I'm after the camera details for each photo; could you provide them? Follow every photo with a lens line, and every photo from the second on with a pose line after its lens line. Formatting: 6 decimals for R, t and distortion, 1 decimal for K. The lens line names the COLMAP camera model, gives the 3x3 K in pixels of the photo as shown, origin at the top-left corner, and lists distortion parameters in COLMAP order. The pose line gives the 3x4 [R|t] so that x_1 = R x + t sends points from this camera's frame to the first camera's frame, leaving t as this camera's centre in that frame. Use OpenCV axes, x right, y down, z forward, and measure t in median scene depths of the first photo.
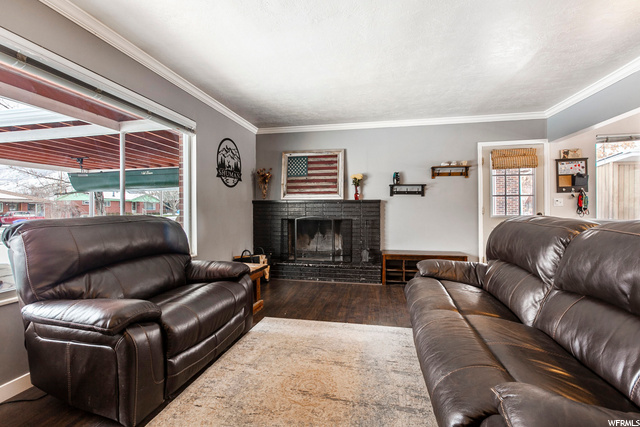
lens RADIAL K [[295.1, 0, 319.8], [0, 295.1, 209.0], [0, 0, 1]] dist [0.000799, 0.000573]
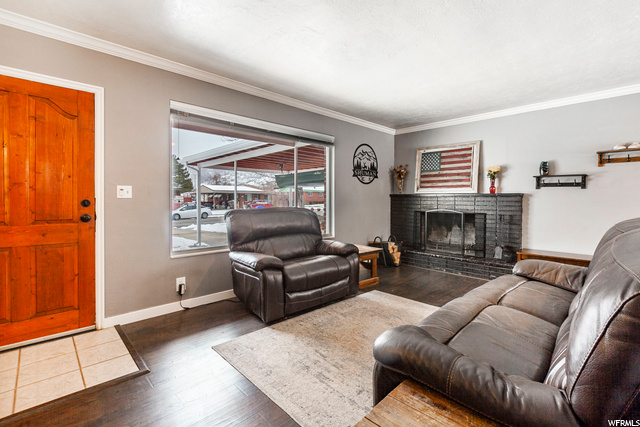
lens RADIAL K [[295.1, 0, 319.8], [0, 295.1, 209.0], [0, 0, 1]] dist [0.000799, 0.000573]
pose [[0.823829, 0.023845, -0.566337, 0.222049], [-0.003460, 0.999308, 0.037042, -0.015355], [0.566828, -0.028557, 0.823341, -0.104504]]
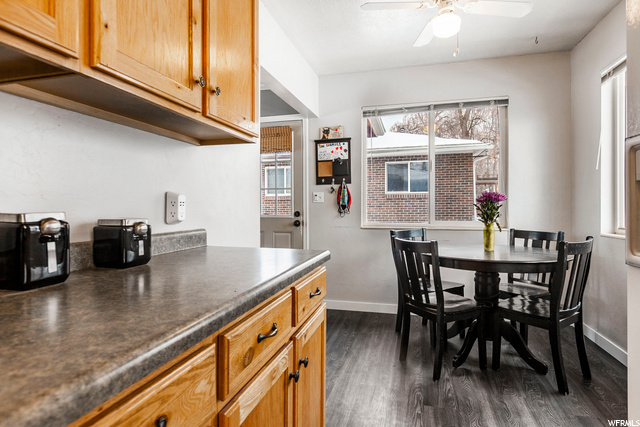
lens RADIAL K [[369.5, 0, 317.5], [0, 369.5, 207.2], [0, 0, 1]] dist [-0.019101, -0.000651]
pose [[0.997256, -0.002735, -0.073981, 0.853973], [0.003238, 0.999972, 0.006678, -0.004898], [0.073961, -0.006899, 0.997237, 0.063956]]
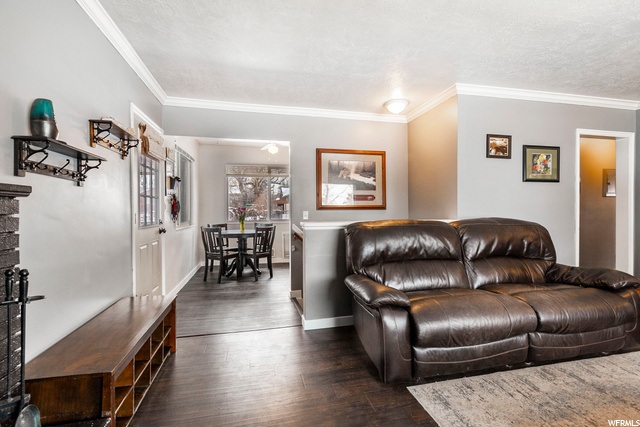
lens RADIAL K [[285.9, 0, 317.2], [0, 285.9, 212.3], [0, 0, 1]] dist [0.000775, 0.000152]
pose [[-0.404598, -0.003851, 0.914487, -0.133897], [0.004967, 0.999967, 0.006409, -0.009809], [-0.914481, 0.007135, -0.404566, 0.911397]]
